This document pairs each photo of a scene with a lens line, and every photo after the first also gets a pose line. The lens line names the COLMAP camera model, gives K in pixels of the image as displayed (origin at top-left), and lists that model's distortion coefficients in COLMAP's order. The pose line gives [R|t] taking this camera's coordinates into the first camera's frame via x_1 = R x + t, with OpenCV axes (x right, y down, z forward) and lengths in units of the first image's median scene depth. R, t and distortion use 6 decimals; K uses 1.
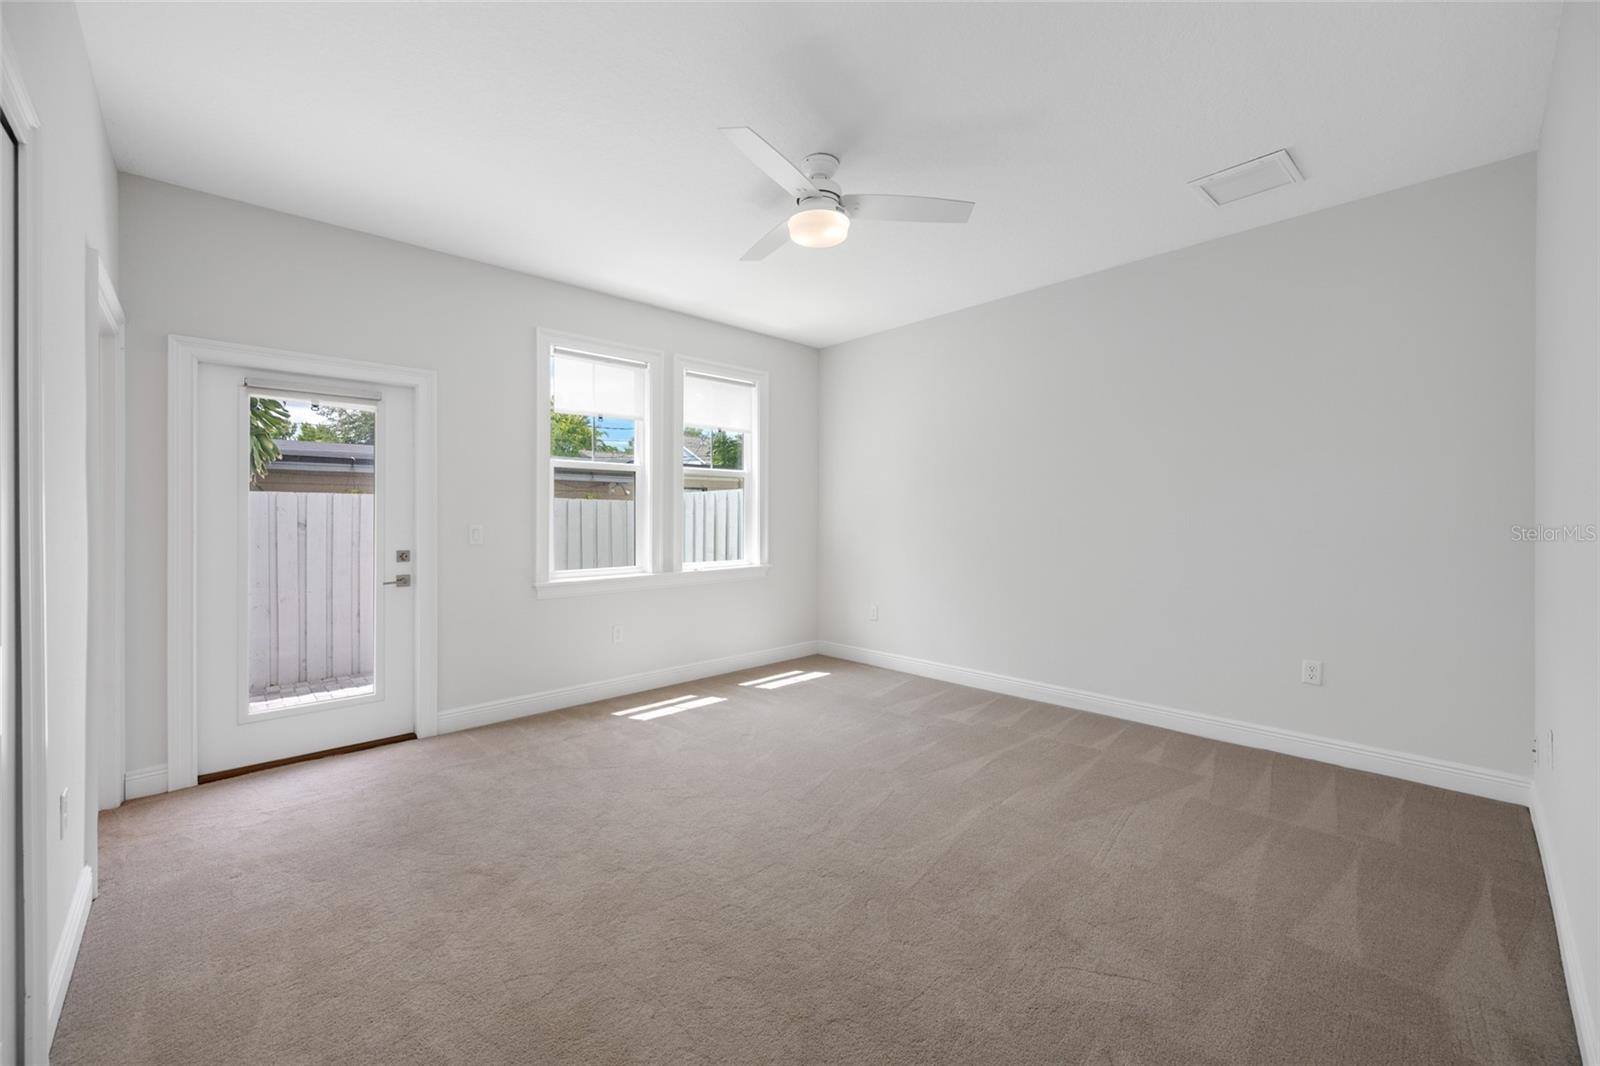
lens RADIAL K [[632.3, 0, 803.3], [0, 632.3, 523.2], [0, 0, 1]] dist [0.001235, 0.000290]
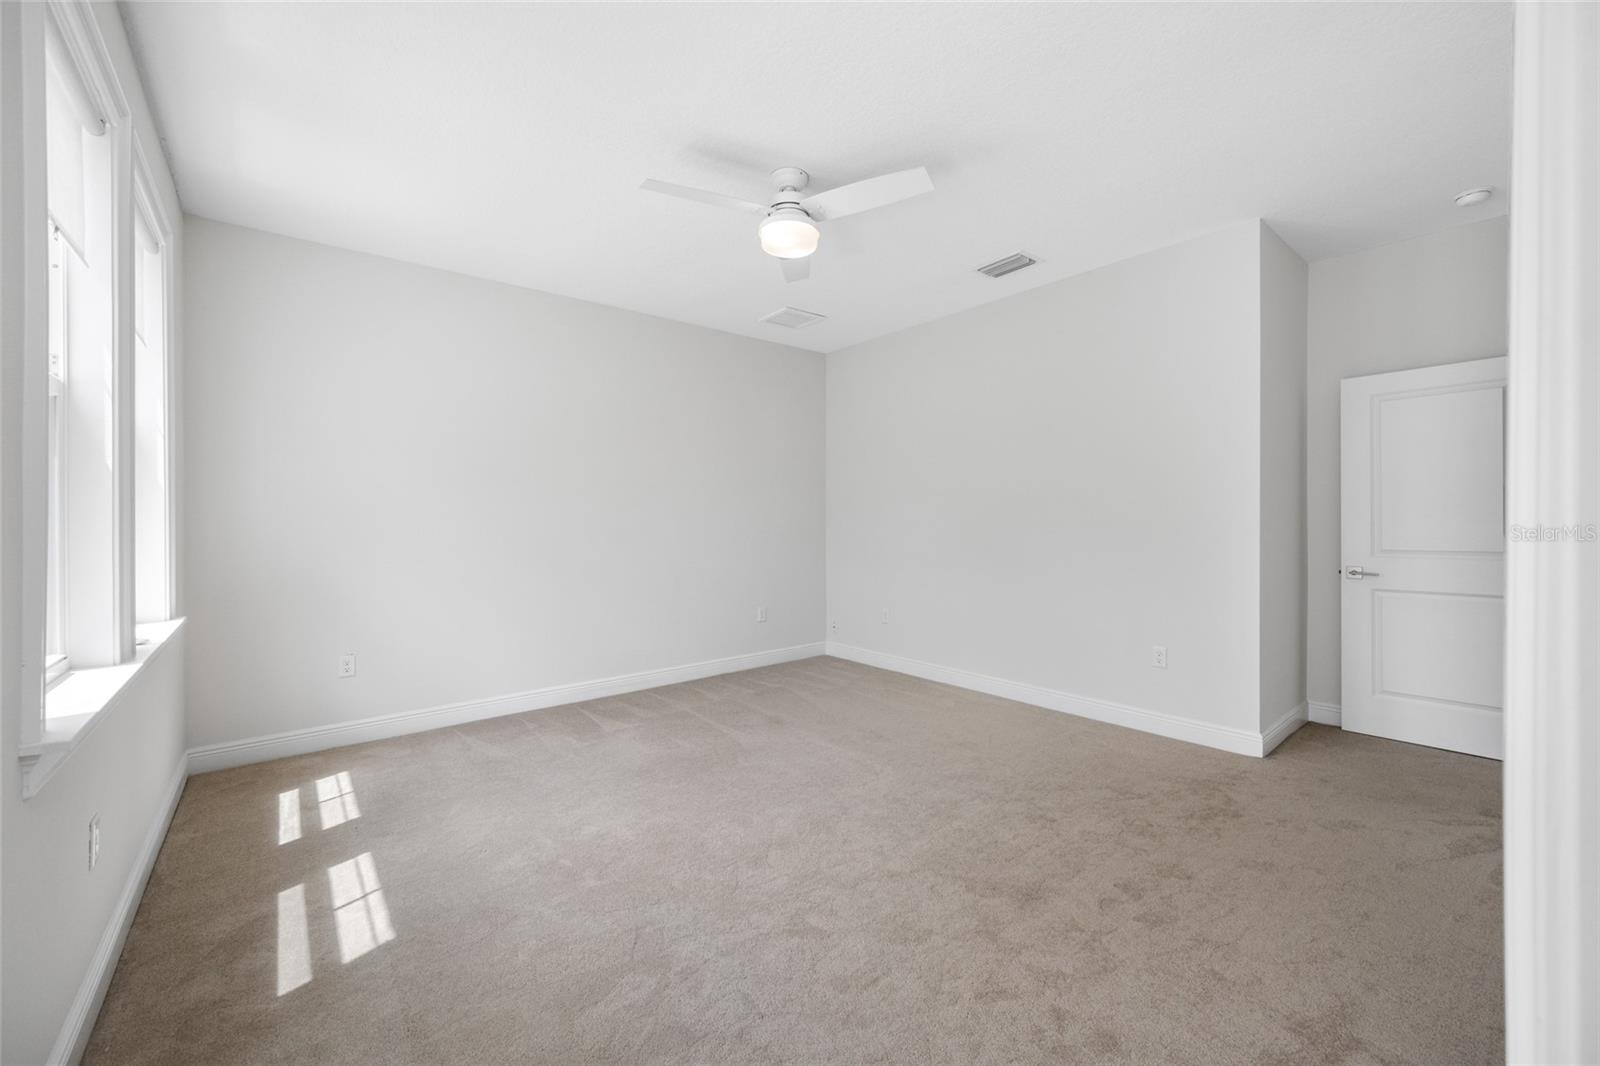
lens RADIAL K [[632.3, 0, 803.0], [0, 632.3, 525.8], [0, 0, 1]] dist [0.001235, 0.000290]
pose [[0.071628, -0.010589, 0.997375, -0.706994], [0.009961, 0.999901, 0.009901, -0.010953], [-0.997382, 0.009226, 0.071726, 0.632383]]
